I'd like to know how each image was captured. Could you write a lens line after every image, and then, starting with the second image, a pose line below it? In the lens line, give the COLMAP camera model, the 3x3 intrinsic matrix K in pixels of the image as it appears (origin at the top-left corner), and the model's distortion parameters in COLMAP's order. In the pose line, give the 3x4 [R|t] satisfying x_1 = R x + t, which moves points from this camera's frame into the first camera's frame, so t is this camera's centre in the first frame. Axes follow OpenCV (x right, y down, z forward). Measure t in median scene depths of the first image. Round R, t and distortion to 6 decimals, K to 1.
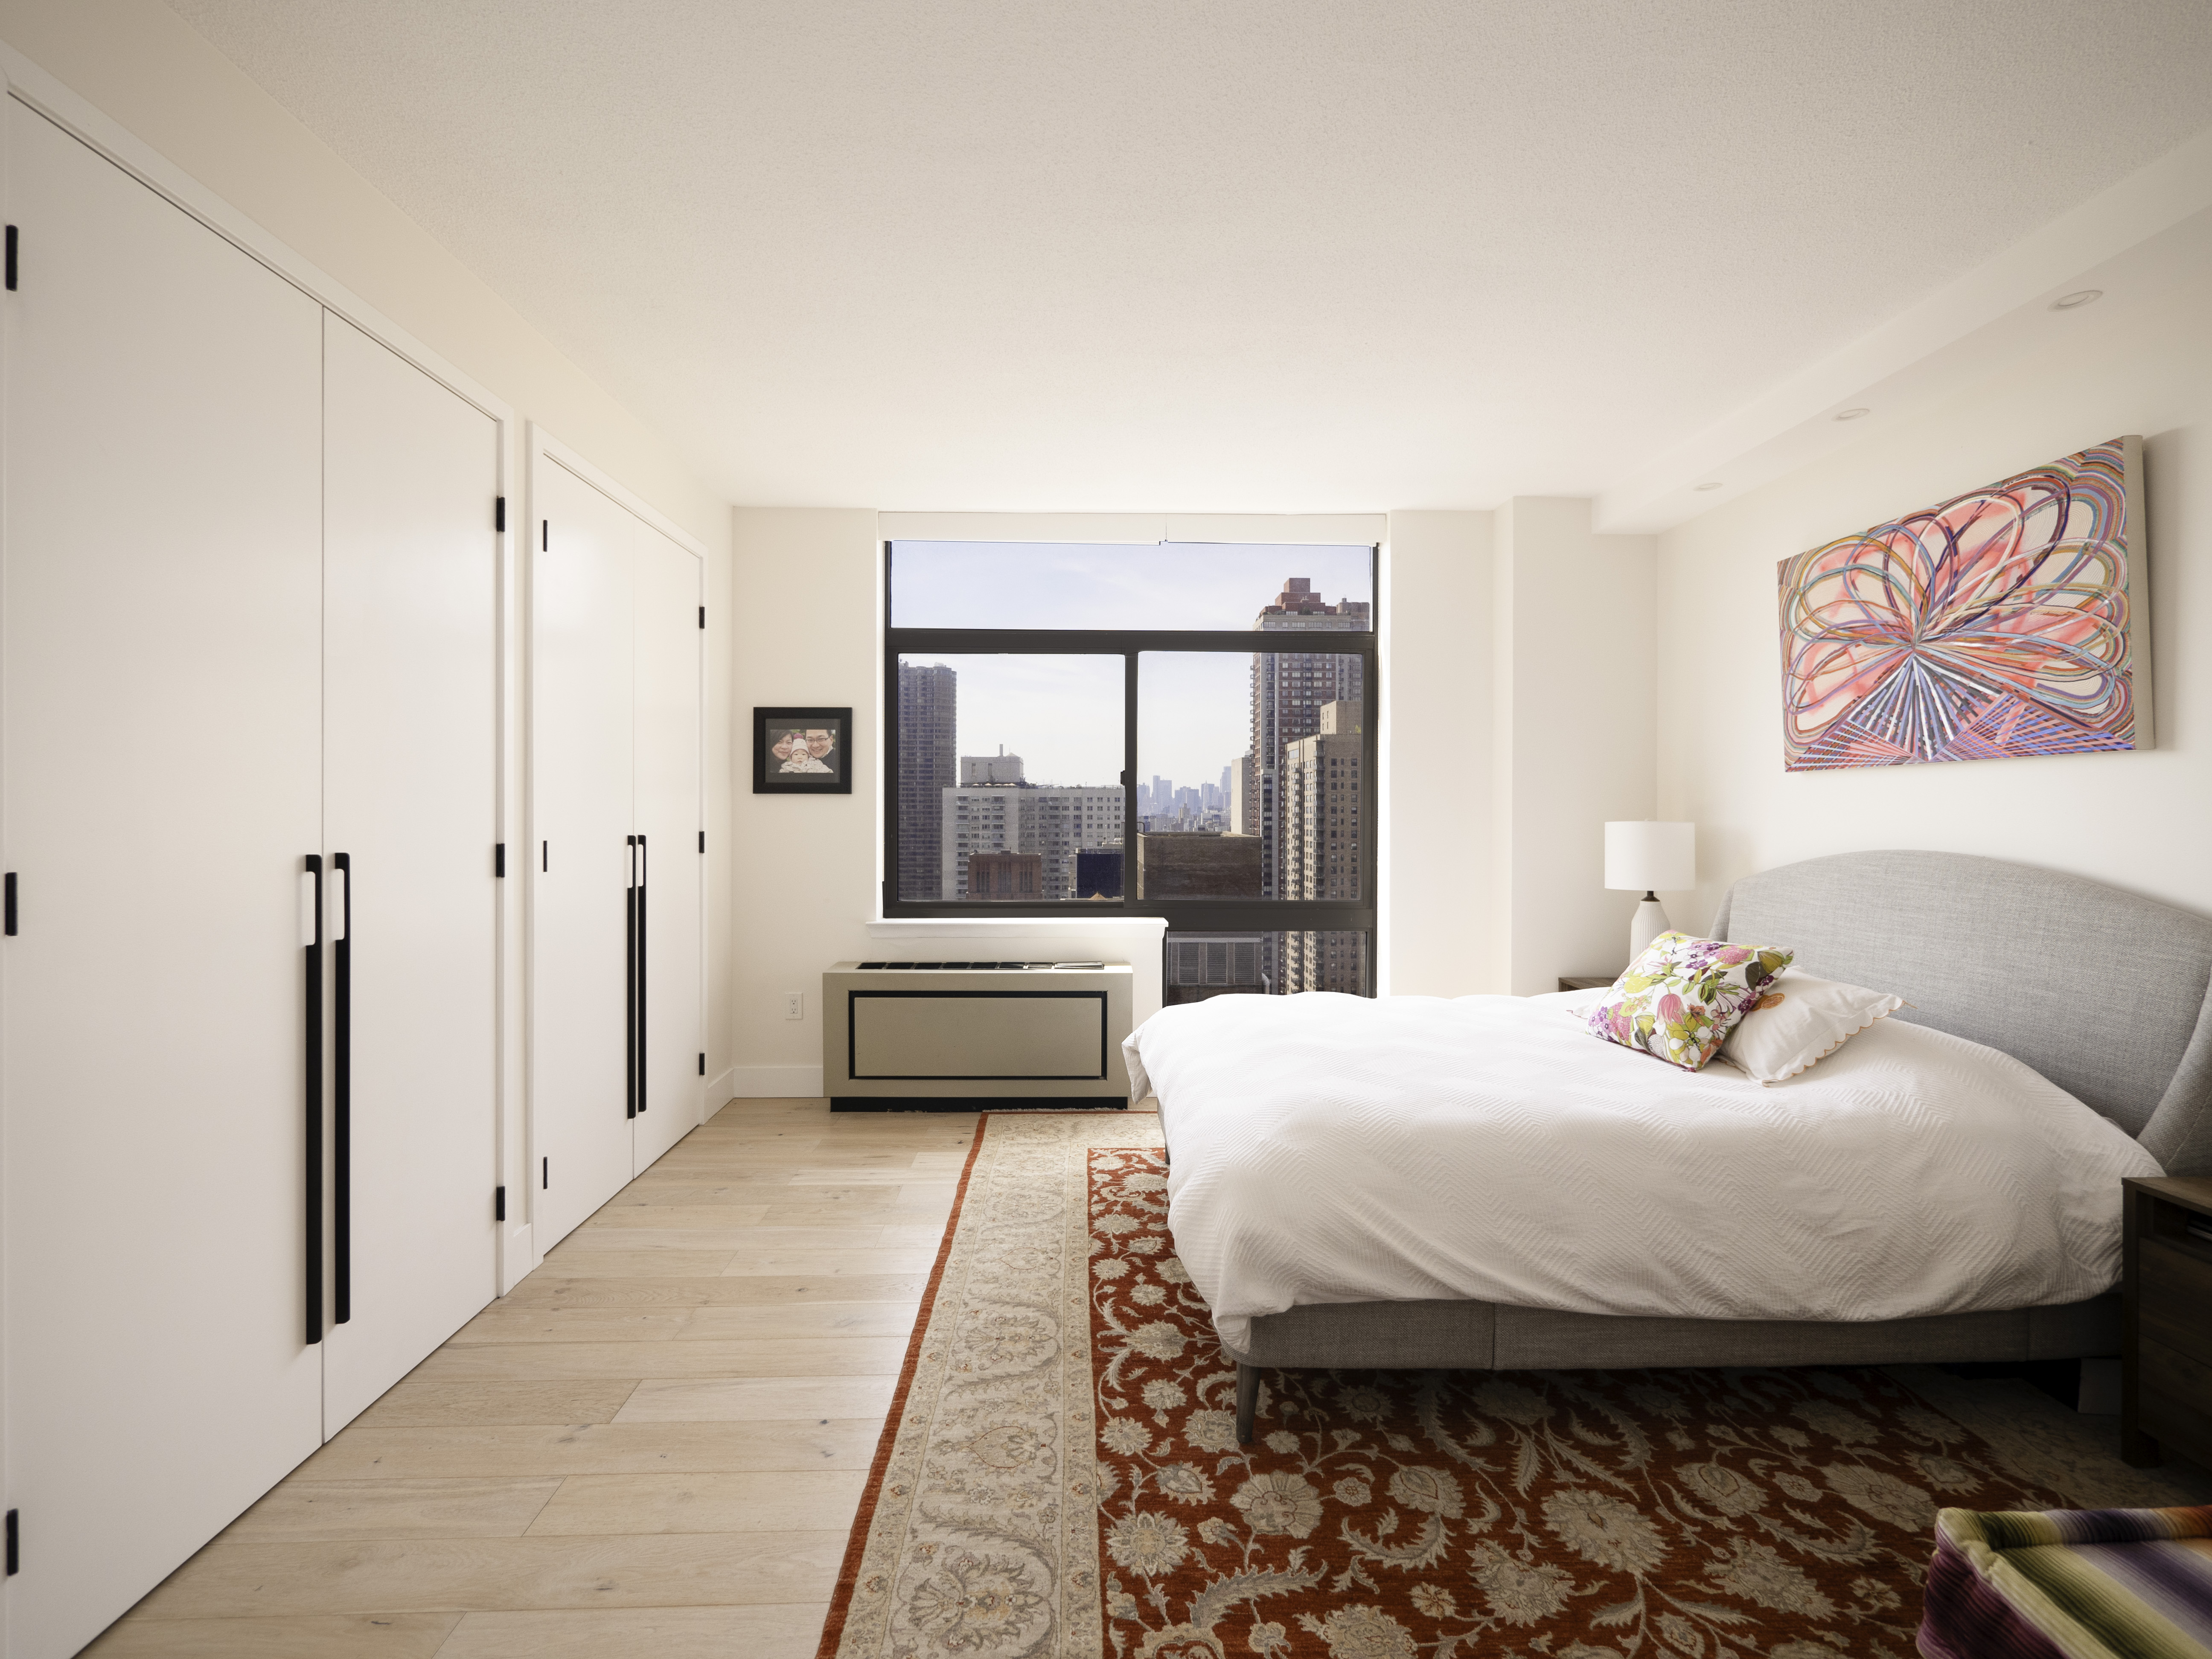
lens RADIAL K [[968.3, 0, 1087.9], [0, 968.3, 814.5], [0, 0, 1]] dist [-0.005998, 0.000851]
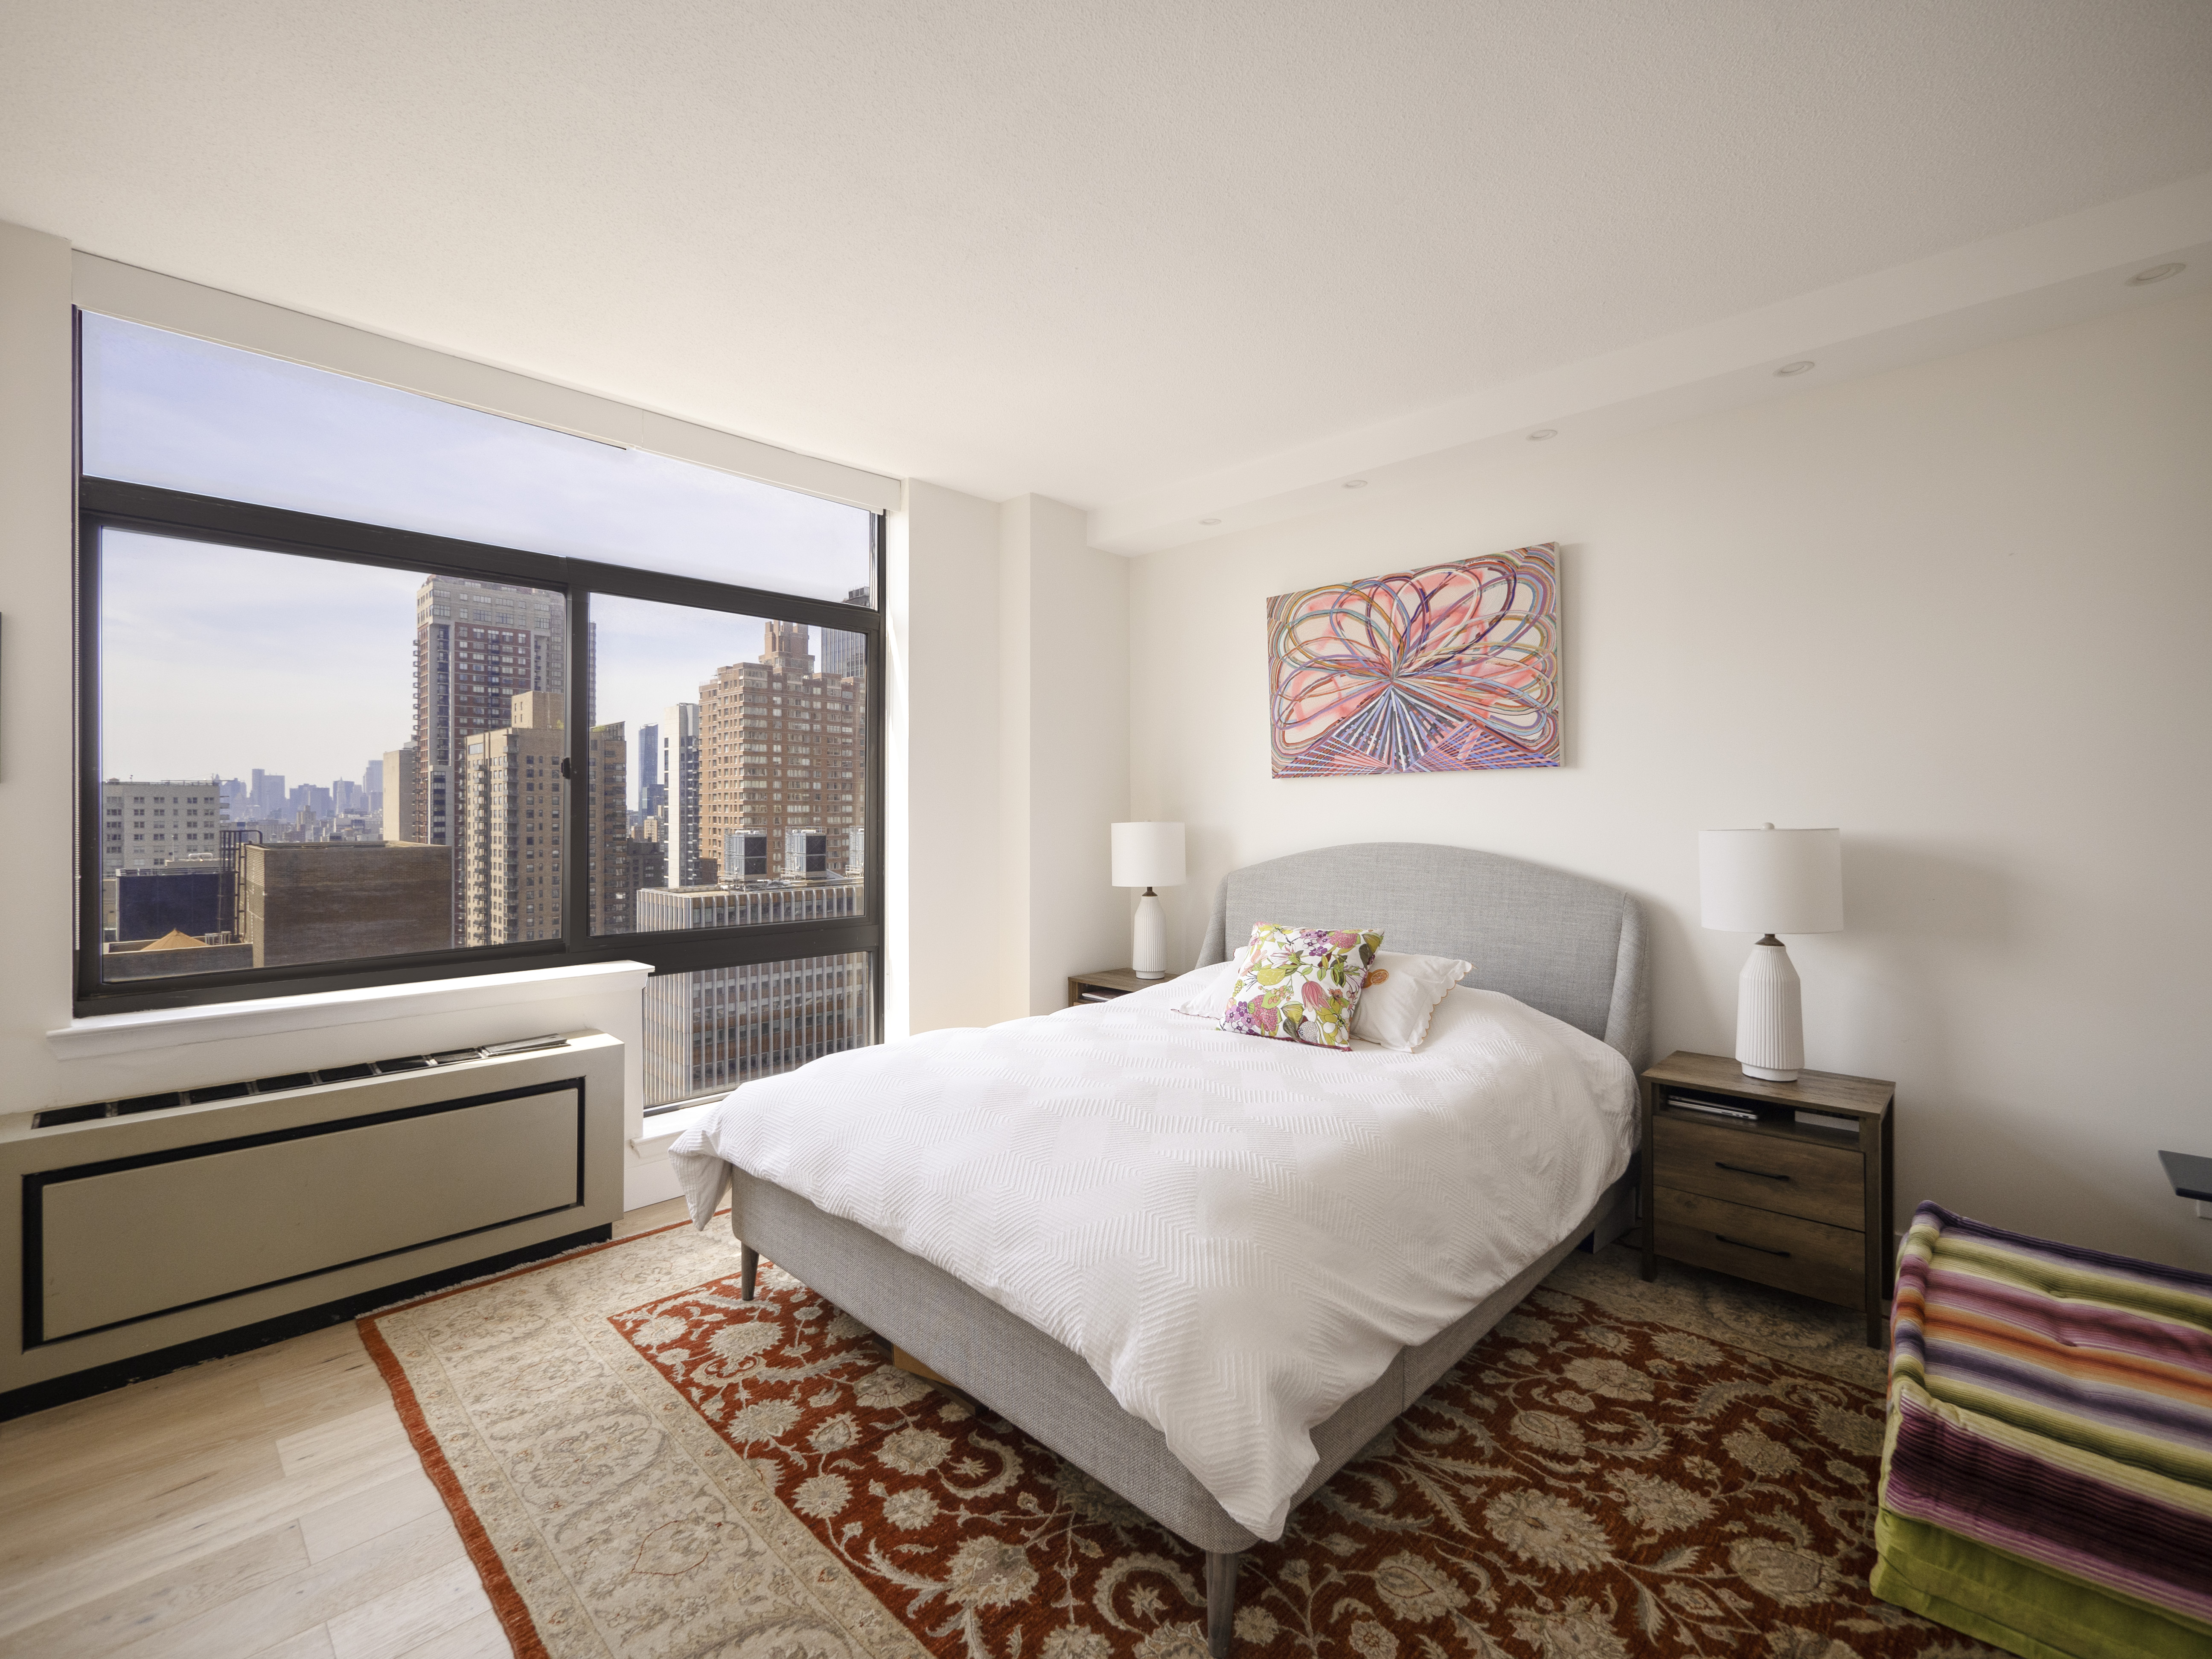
lens RADIAL K [[968.3, 0, 1100.6], [0, 968.3, 814.6], [0, 0, 1]] dist [-0.005998, 0.000851]
pose [[0.707645, -0.004486, 0.706554, -0.316234], [0.006687, 0.999978, -0.000348, -0.001269], [-0.706536, 0.004971, 0.707660, 0.393836]]
